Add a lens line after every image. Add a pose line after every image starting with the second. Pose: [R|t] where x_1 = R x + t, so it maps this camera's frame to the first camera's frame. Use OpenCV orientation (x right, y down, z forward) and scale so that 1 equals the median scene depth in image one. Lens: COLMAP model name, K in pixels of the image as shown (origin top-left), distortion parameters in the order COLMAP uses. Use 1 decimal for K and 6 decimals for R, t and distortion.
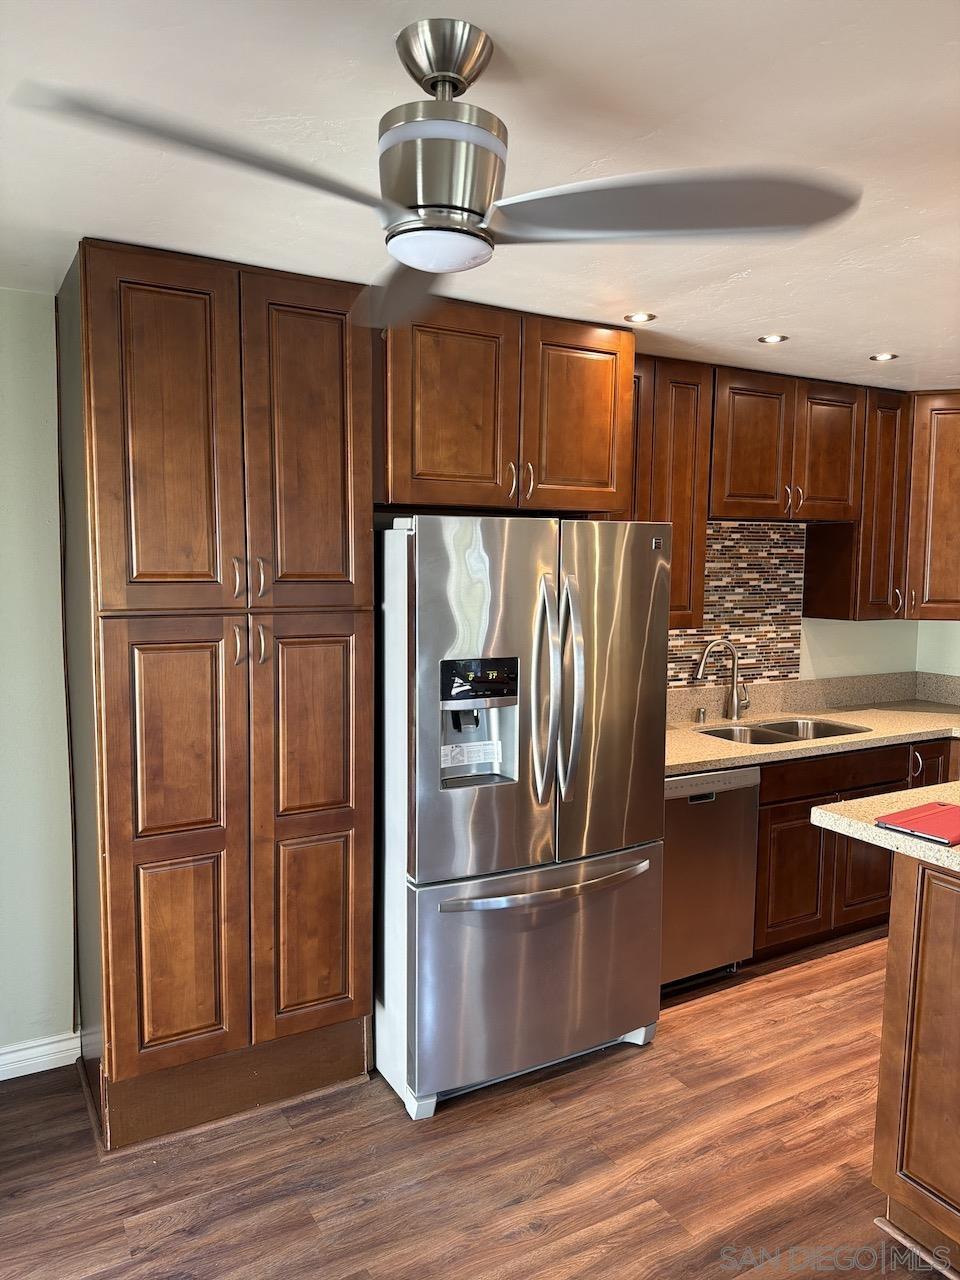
lens RADIAL K [[904.1, 0, 485.8], [0, 904.1, 649.6], [0, 0, 1]] dist [0.077971, -0.113916]
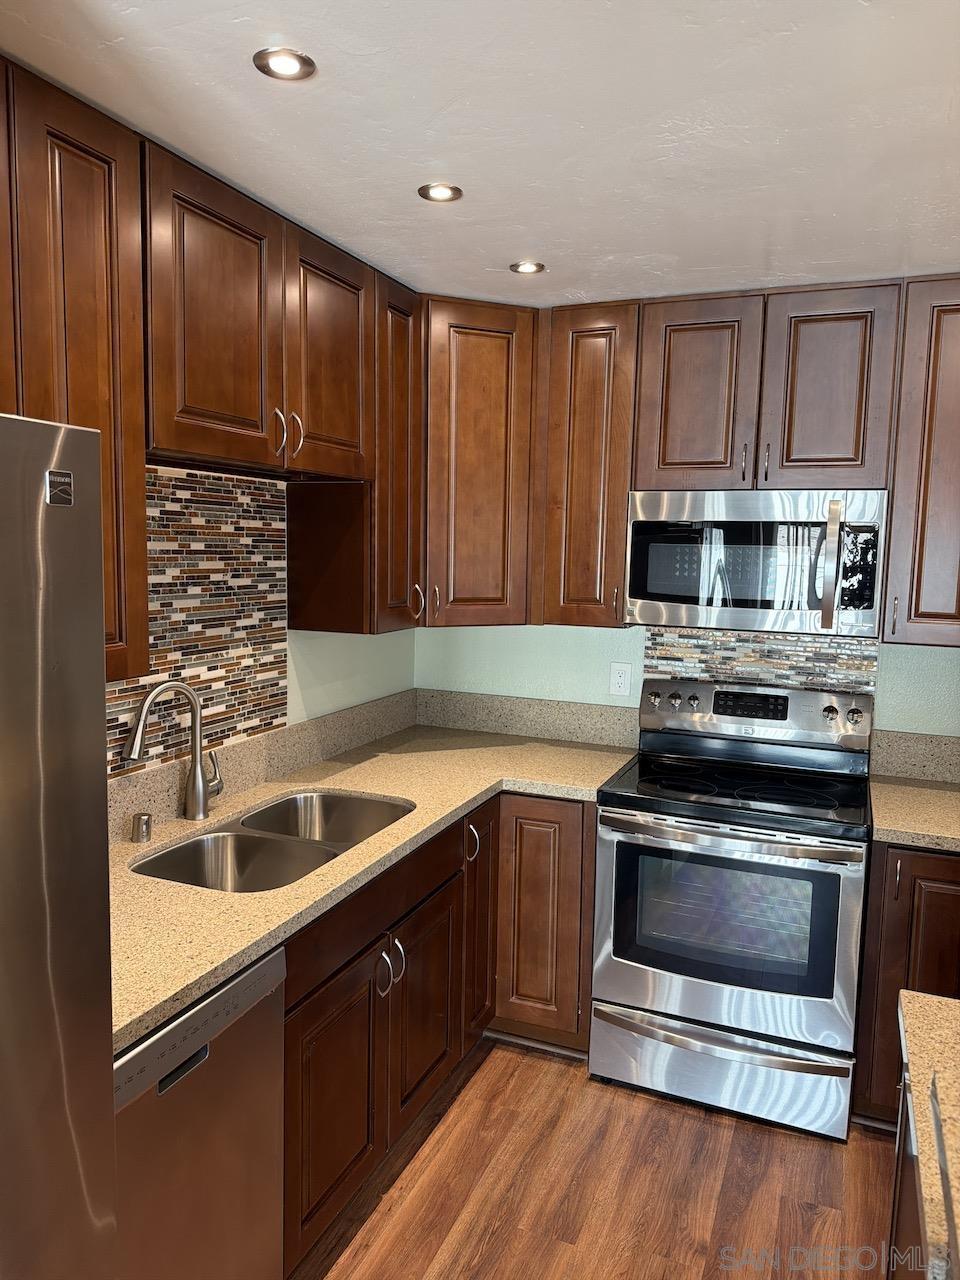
lens RADIAL K [[902.3, 0, 483.9], [0, 902.3, 640.3], [0, 0, 1]] dist [0.113858, -0.189195]
pose [[0.789399, -0.055491, 0.611368, 0.070052], [0.047018, 0.998446, 0.029913, -0.042405], [-0.612078, 0.005132, 0.790781, 0.434894]]
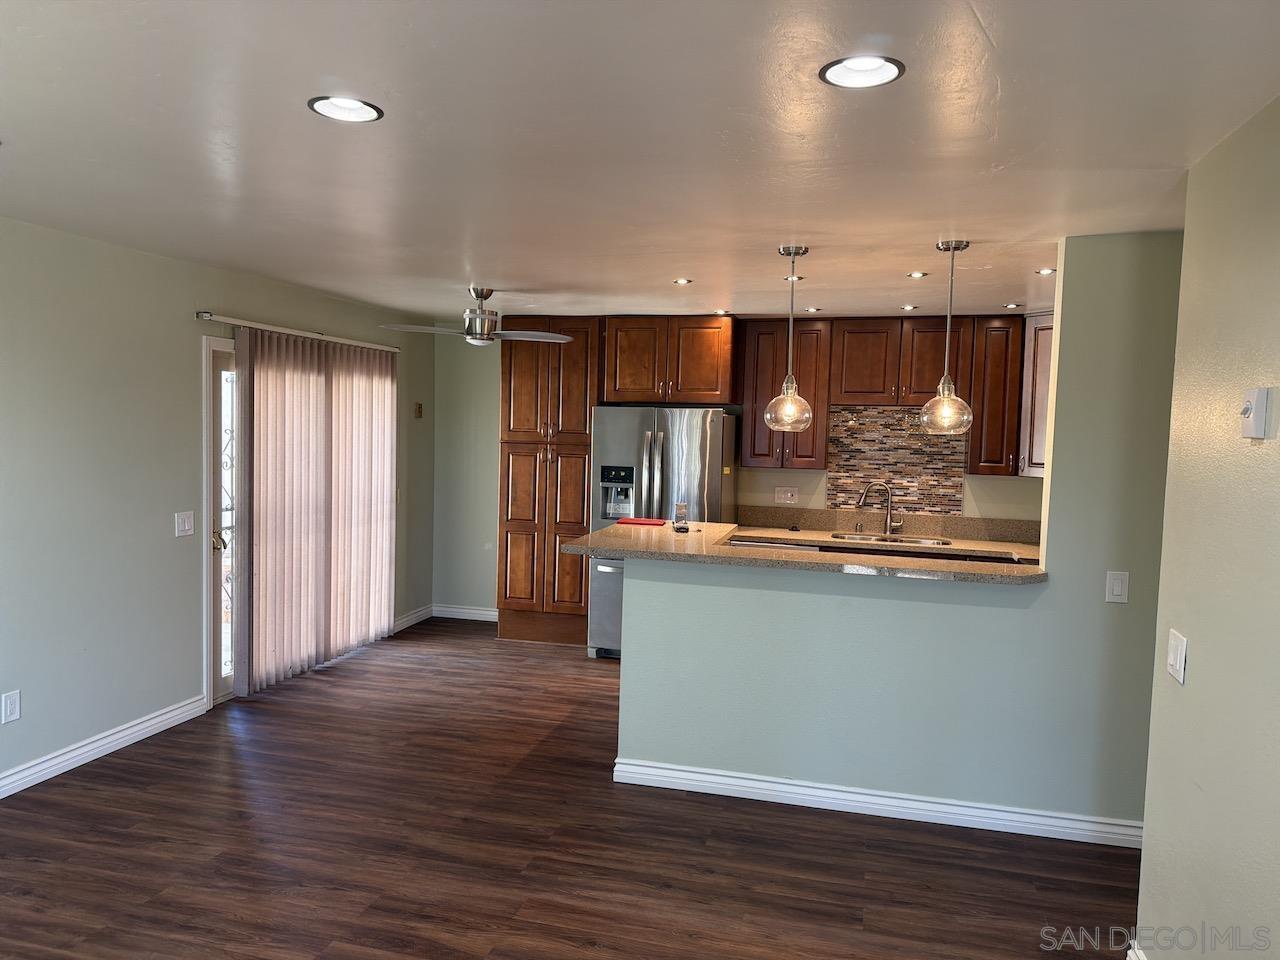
lens RADIAL K [[904.1, 0, 638.8], [0, 904.1, 484.2], [0, 0, 1]] dist [0.077971, -0.113916]
pose [[0.708732, 0.059395, -0.702974, 1.048862], [-0.091445, 0.995778, -0.008059, 0.043497], [0.699527, 0.069995, 0.711170, -0.400538]]
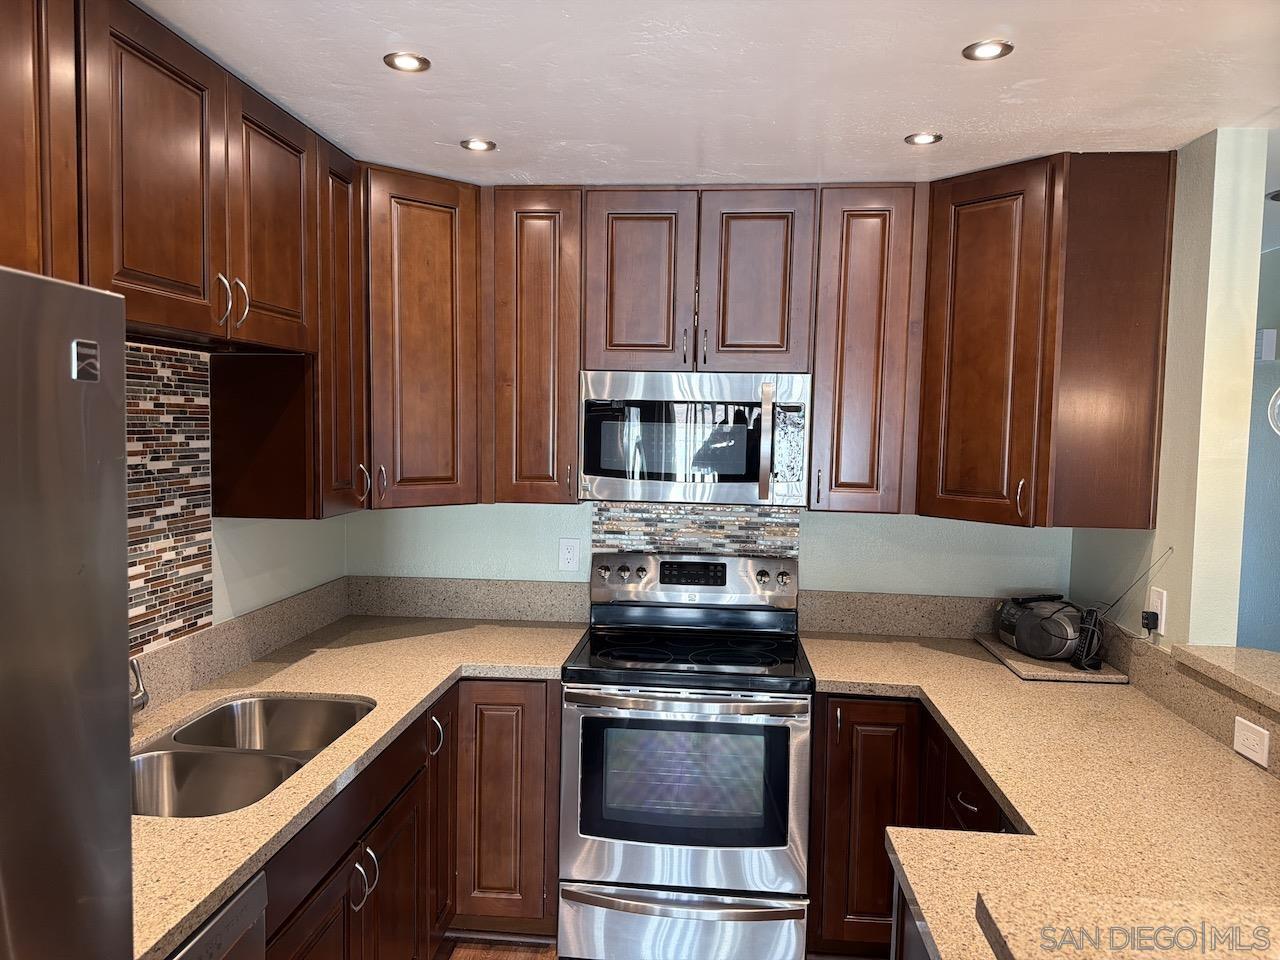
lens RADIAL K [[904.1, 0, 638.8], [0, 904.1, 484.2], [0, 0, 1]] dist [0.077971, -0.113916]
pose [[0.573045, -0.050138, 0.817989, 0.033782], [0.069921, 0.997478, 0.012156, -0.046591], [-0.816536, 0.050229, 0.575106, 0.474576]]
